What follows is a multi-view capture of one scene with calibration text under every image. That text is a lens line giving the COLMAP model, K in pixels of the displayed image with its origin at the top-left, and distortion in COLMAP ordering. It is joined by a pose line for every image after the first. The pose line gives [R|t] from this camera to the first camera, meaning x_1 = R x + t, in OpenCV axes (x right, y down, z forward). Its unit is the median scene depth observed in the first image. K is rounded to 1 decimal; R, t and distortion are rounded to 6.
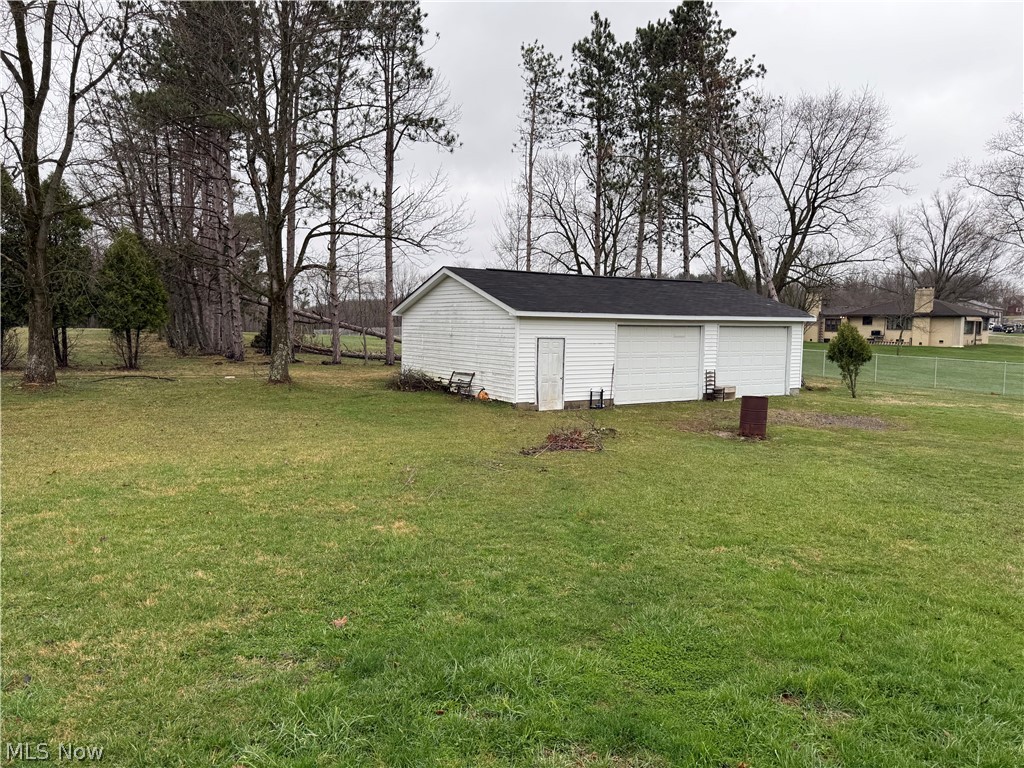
lens RADIAL K [[735.9, 0, 515.0], [0, 735.9, 386.3], [0, 0, 1]] dist [0.088862, -0.104973]
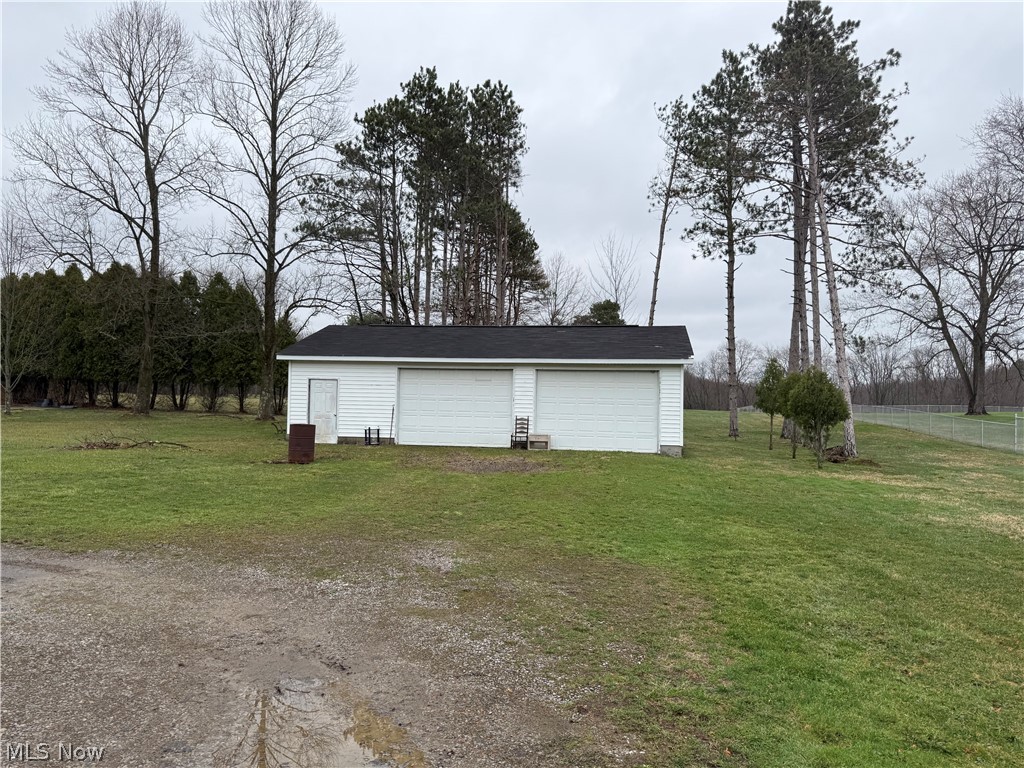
lens RADIAL K [[735.9, 0, 515.0], [0, 735.9, 386.3], [0, 0, 1]] dist [0.088862, -0.104973]
pose [[0.733934, -0.011689, -0.679121, 0.885516], [-0.065934, 0.993904, -0.088362, 0.022776], [0.676013, 0.109629, 0.728689, 0.312016]]
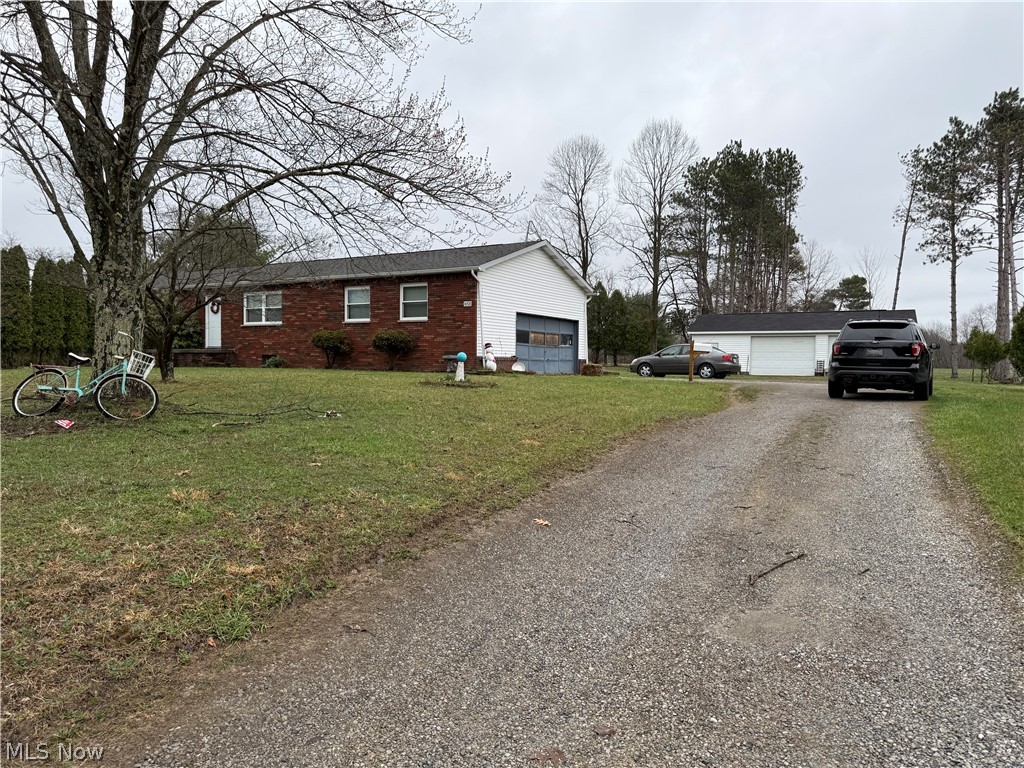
lens RADIAL K [[735.9, 0, 515.0], [0, 735.9, 386.3], [0, 0, 1]] dist [0.088862, -0.104973]
pose [[0.510631, 0.020712, -0.859551, 1.470076], [-0.078272, 0.996679, -0.022482, 0.145272], [0.856230, 0.078759, 0.510556, -0.595391]]
